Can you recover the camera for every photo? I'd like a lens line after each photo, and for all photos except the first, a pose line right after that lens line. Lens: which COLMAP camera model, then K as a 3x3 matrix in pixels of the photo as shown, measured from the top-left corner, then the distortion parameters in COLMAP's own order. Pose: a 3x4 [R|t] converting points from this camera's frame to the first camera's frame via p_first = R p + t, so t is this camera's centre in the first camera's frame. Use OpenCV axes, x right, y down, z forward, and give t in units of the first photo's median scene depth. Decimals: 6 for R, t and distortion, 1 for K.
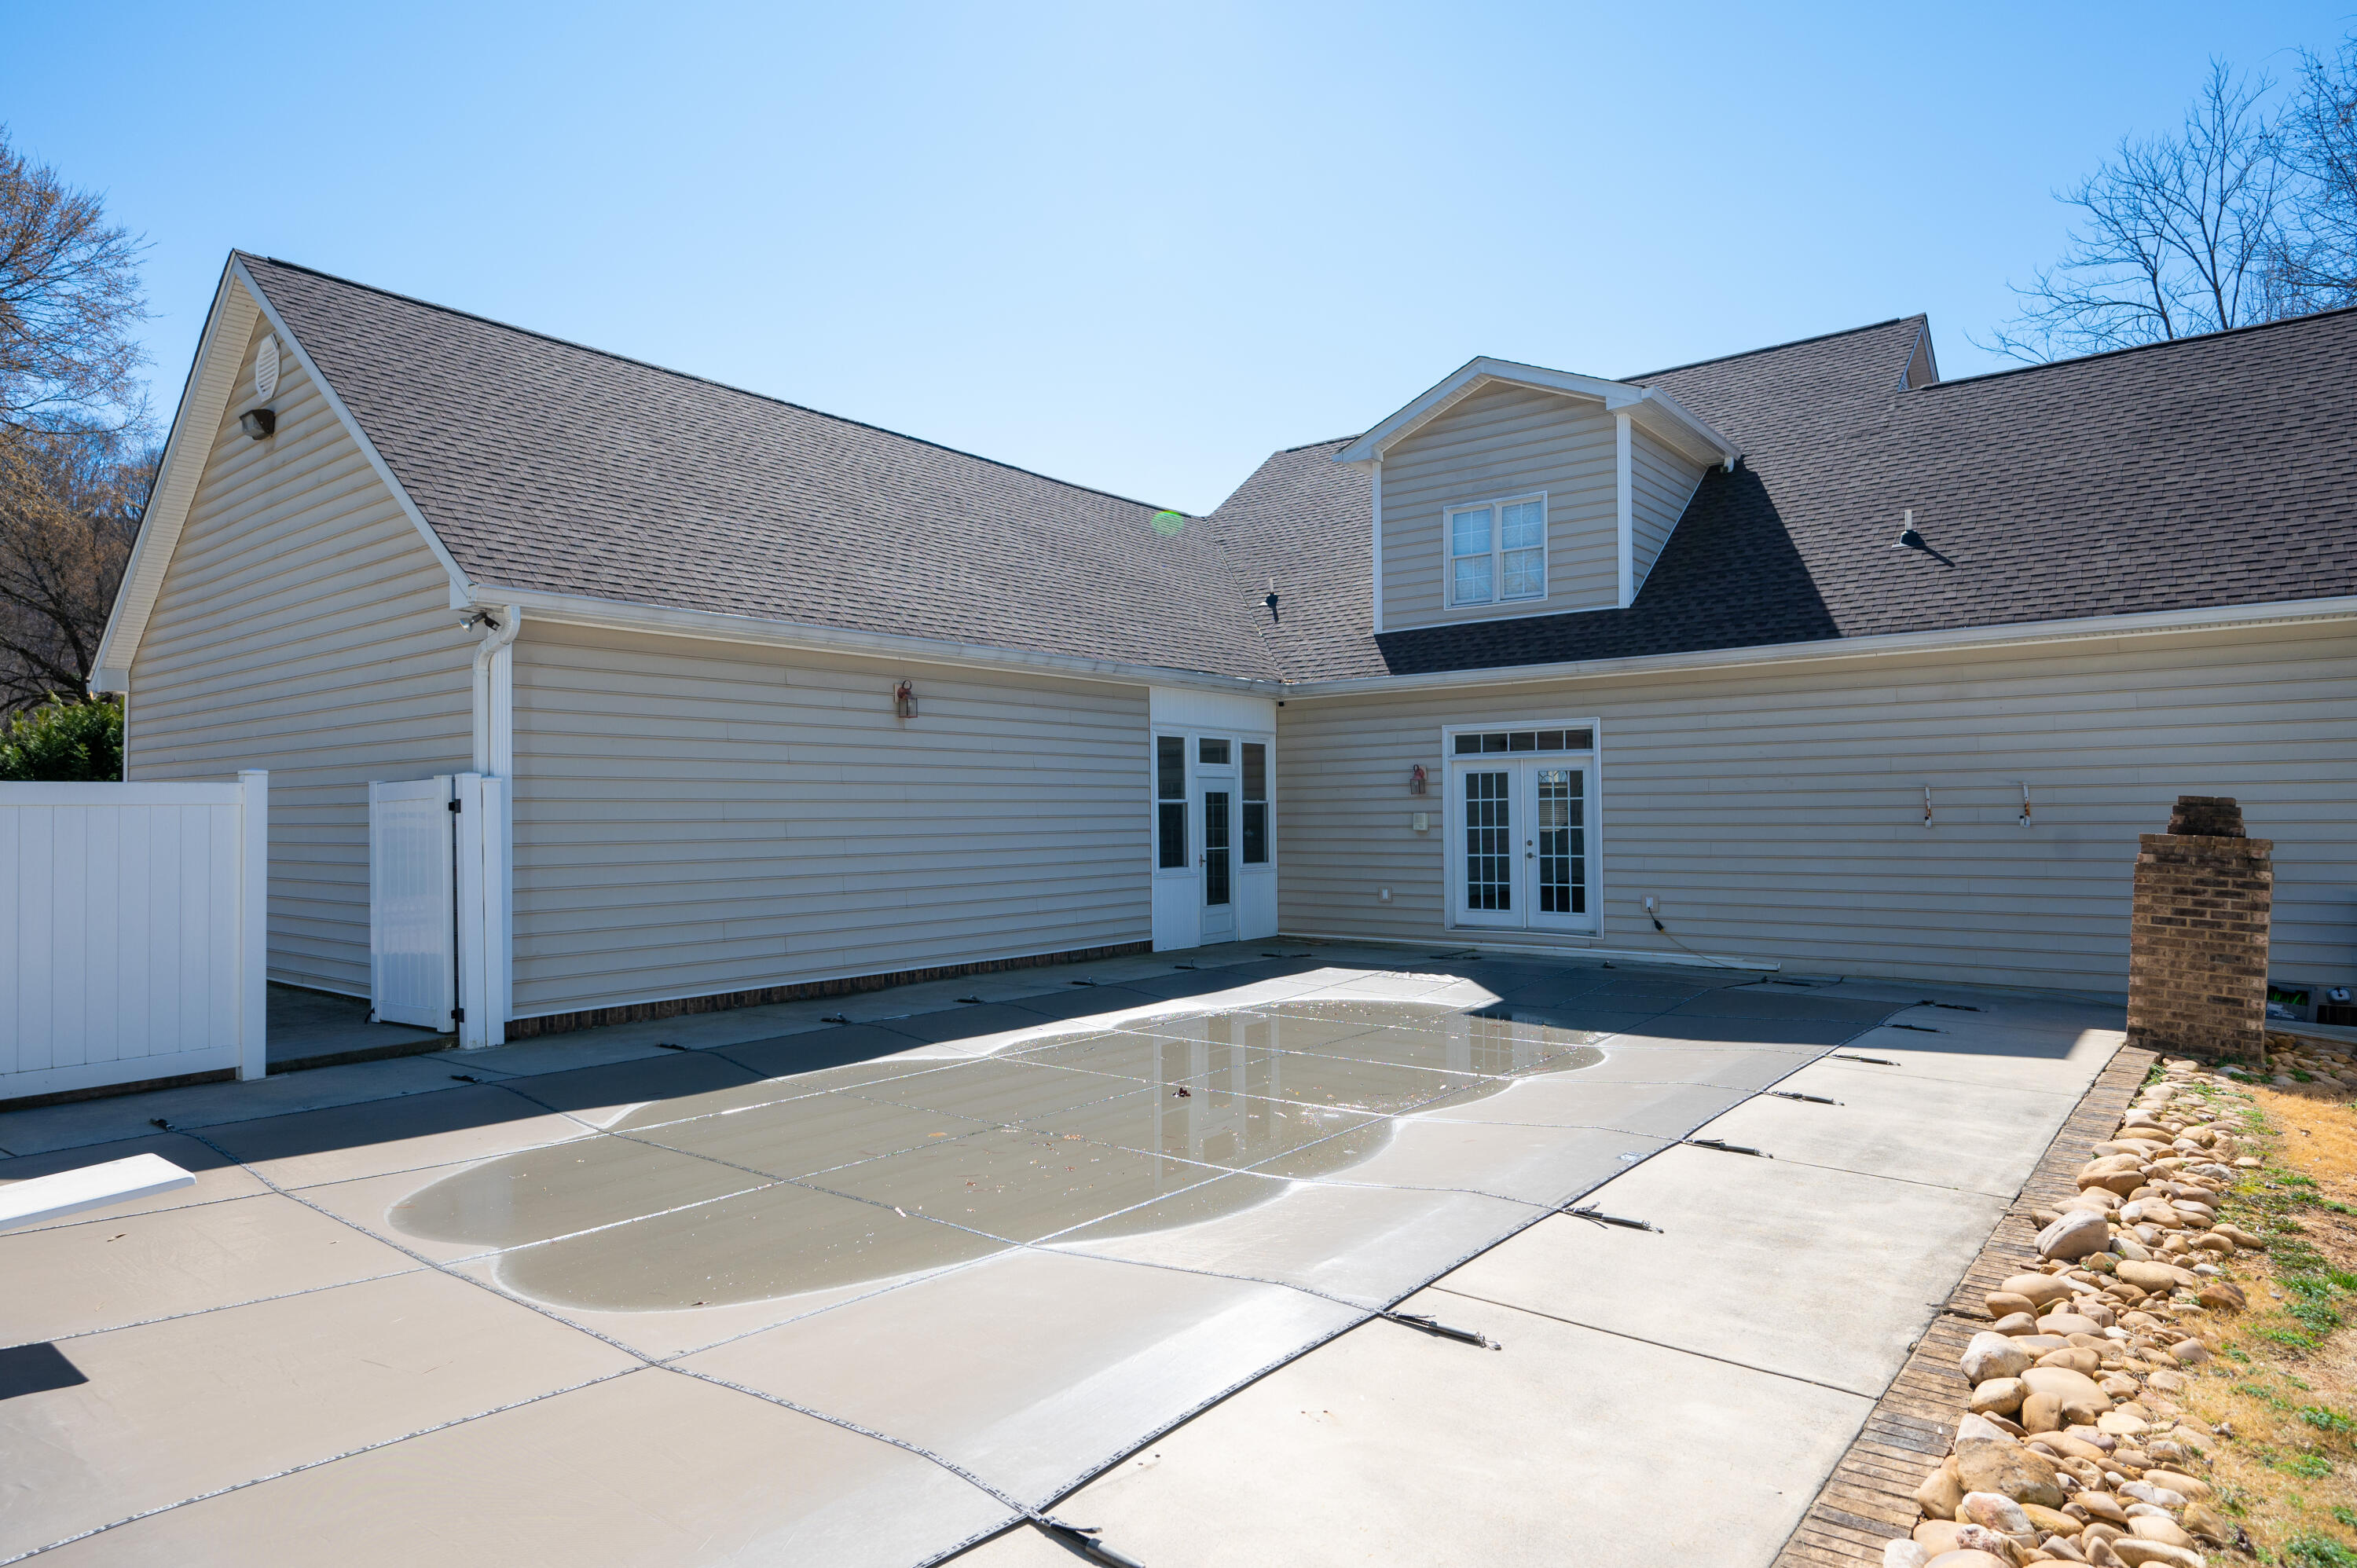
lens RADIAL K [[1395.7, 0, 1159.7], [0, 1395.7, 788.3], [0, 0, 1]] dist [-0.001947, 0.000826]
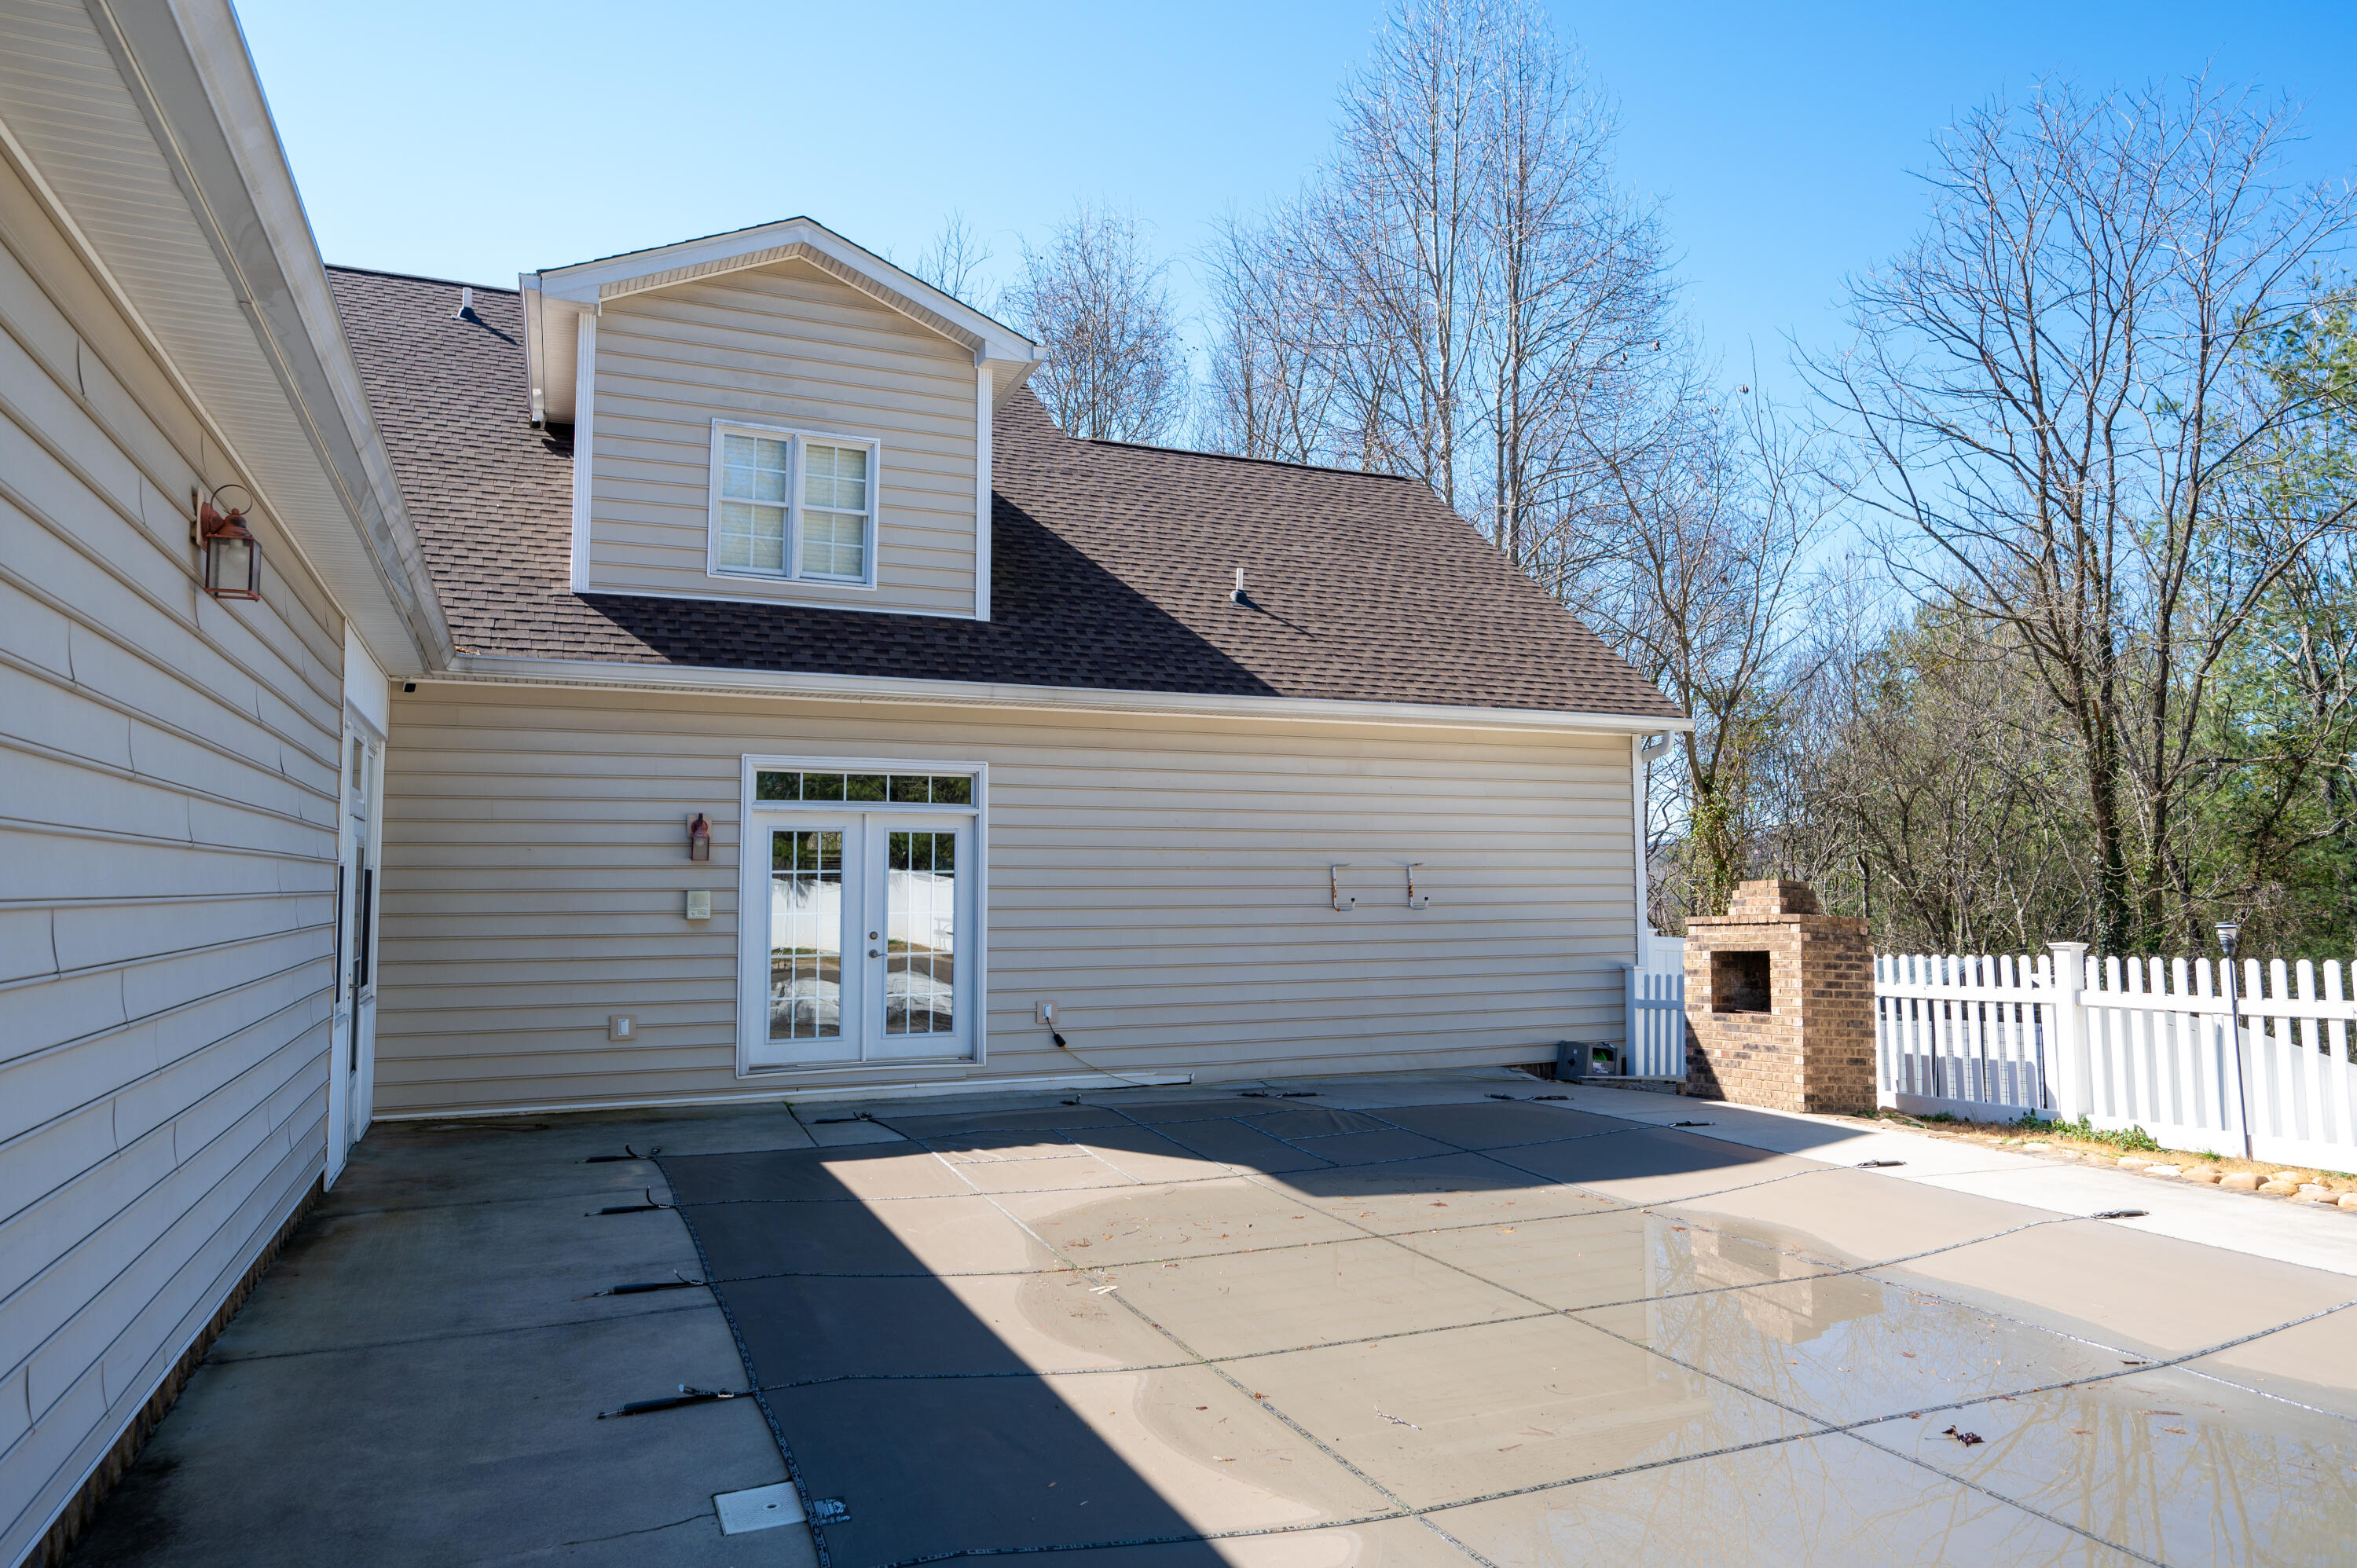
lens RADIAL K [[1494.8, 0, 1197.7], [0, 1494.8, 781.7], [0, 0, 1]] dist [-0.001986, 0.001499]
pose [[0.452267, 0.070275, 0.889110, -0.343725], [-0.019568, 0.997433, -0.068883, 0.011875], [-0.891668, 0.013756, 0.452481, 0.556448]]
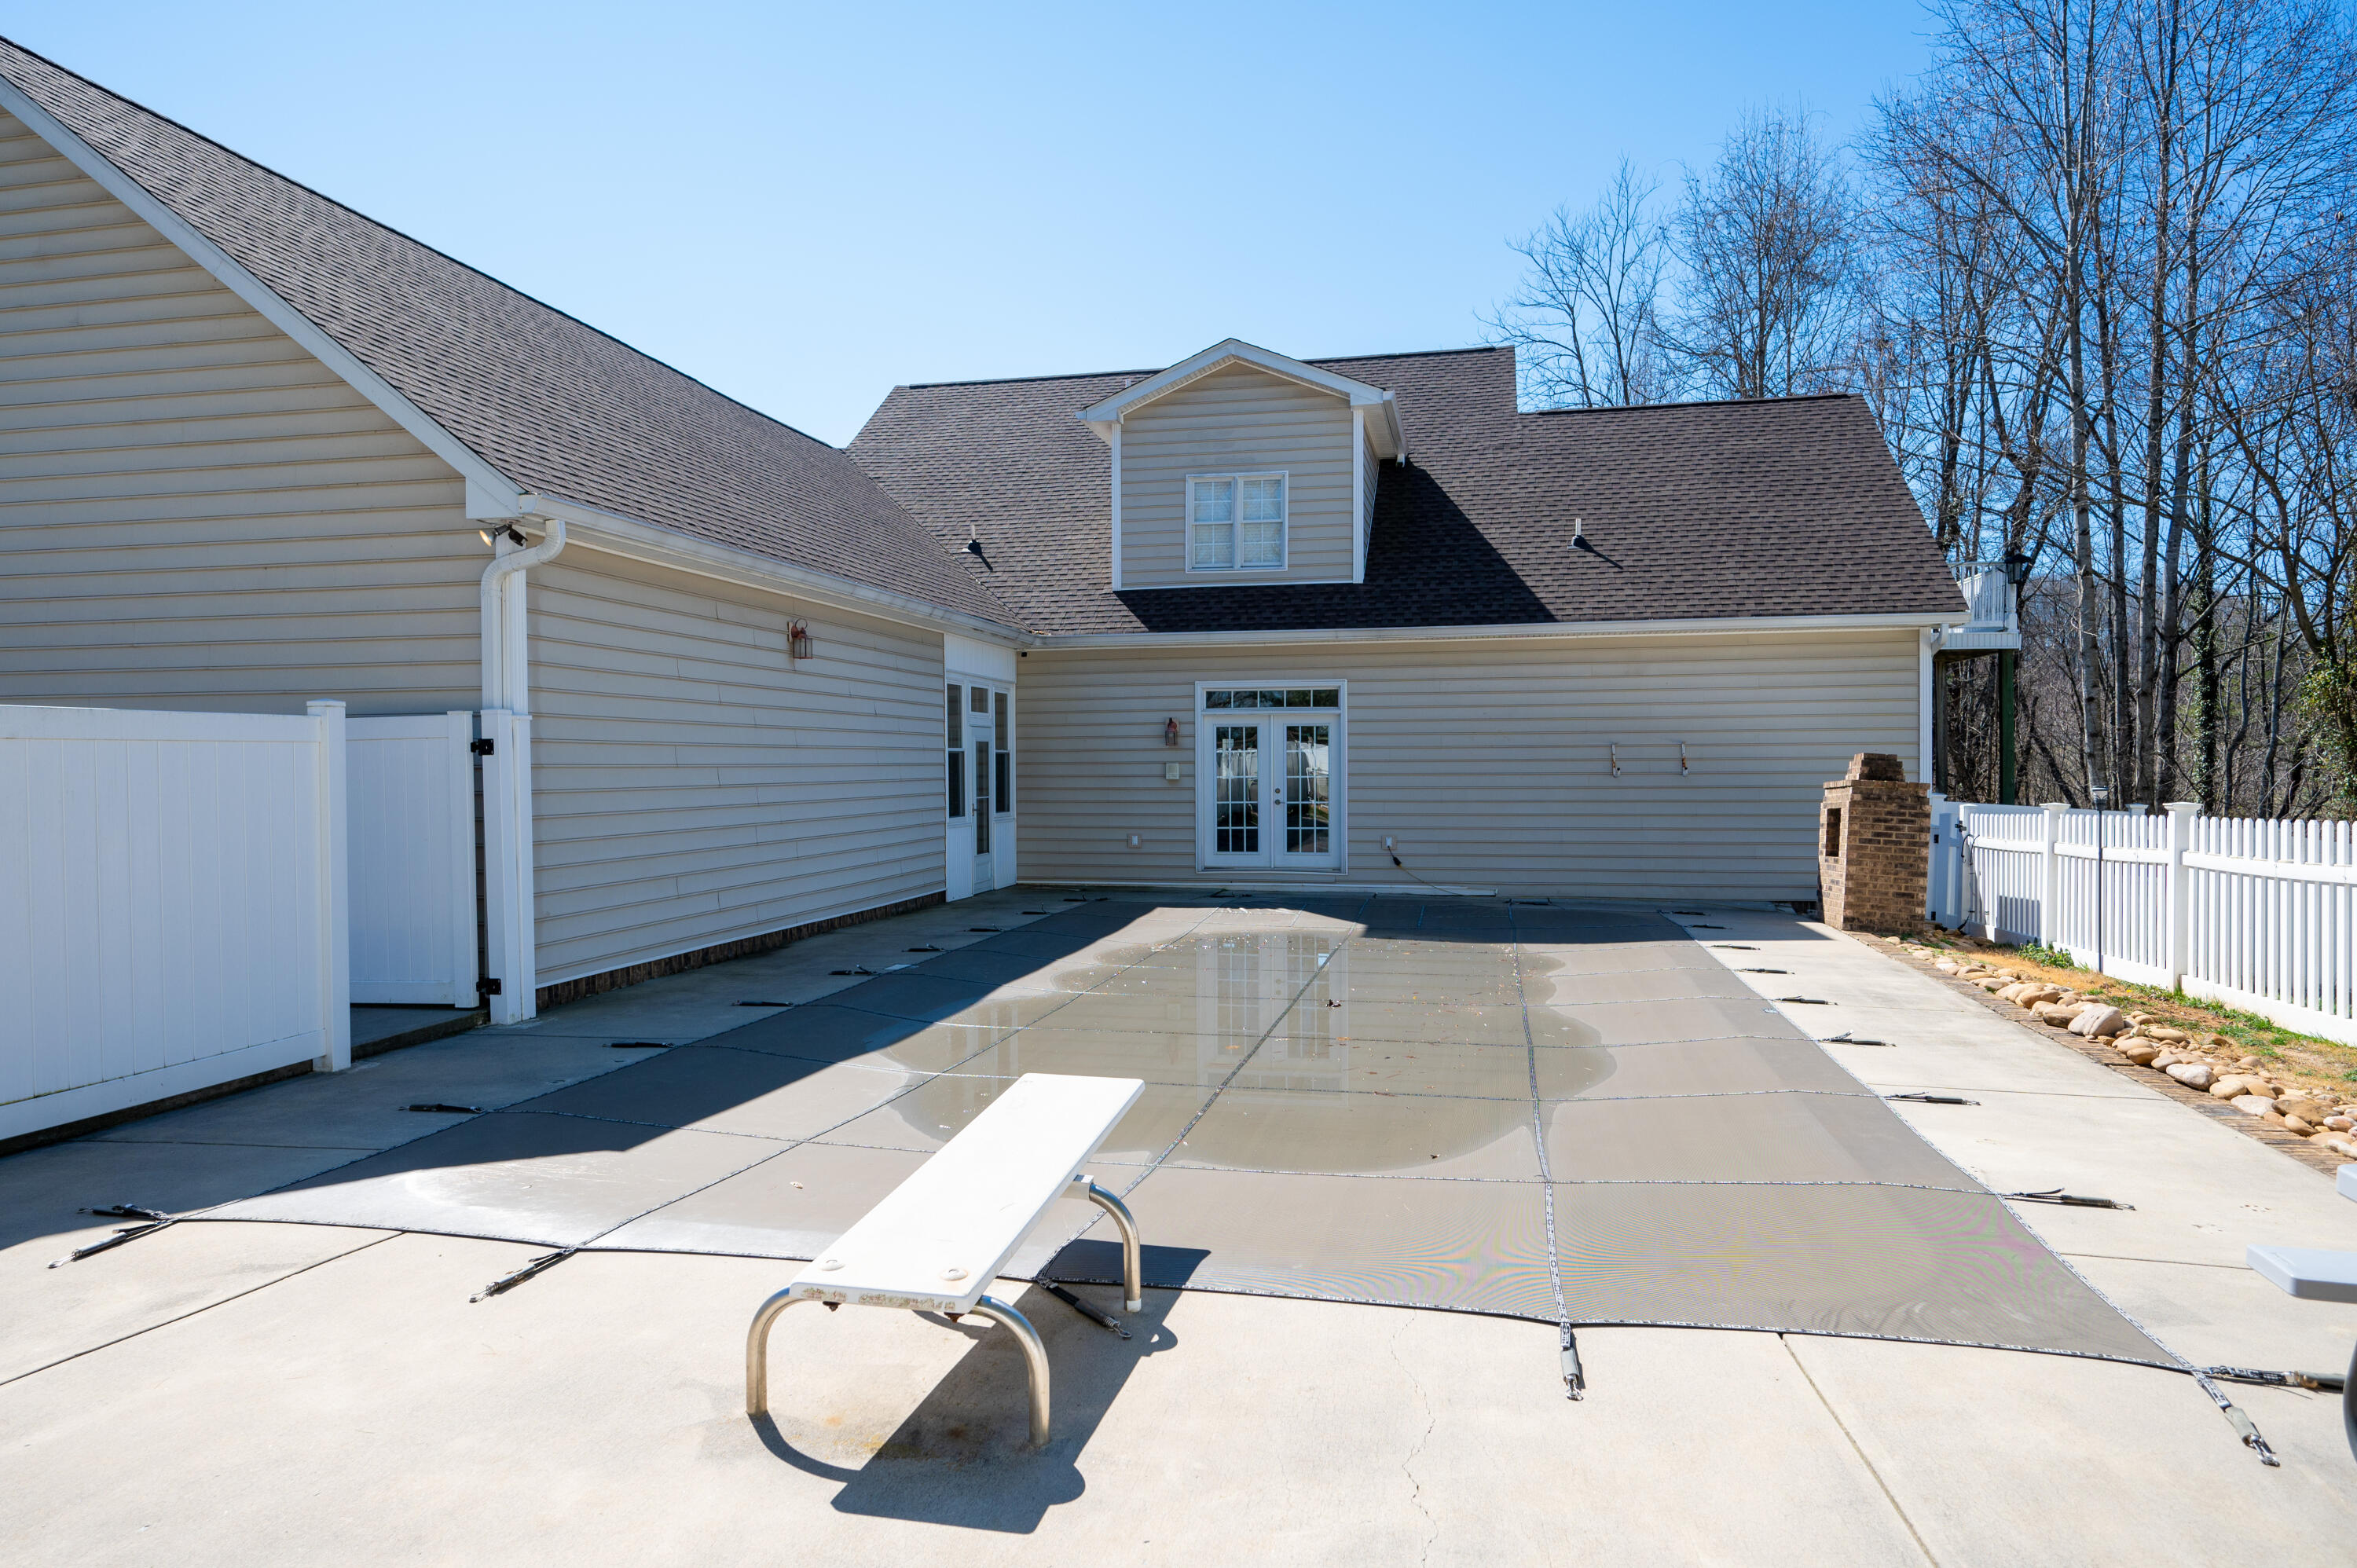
lens RADIAL K [[1494.8, 0, 1184.7], [0, 1494.8, 785.1], [0, 0, 1]] dist [-0.001986, 0.001499]
pose [[0.887899, -0.000885, 0.460037, -0.366360], [-0.013124, 0.999542, 0.027253, 0.003635], [-0.459850, -0.030235, 0.887482, -0.016840]]
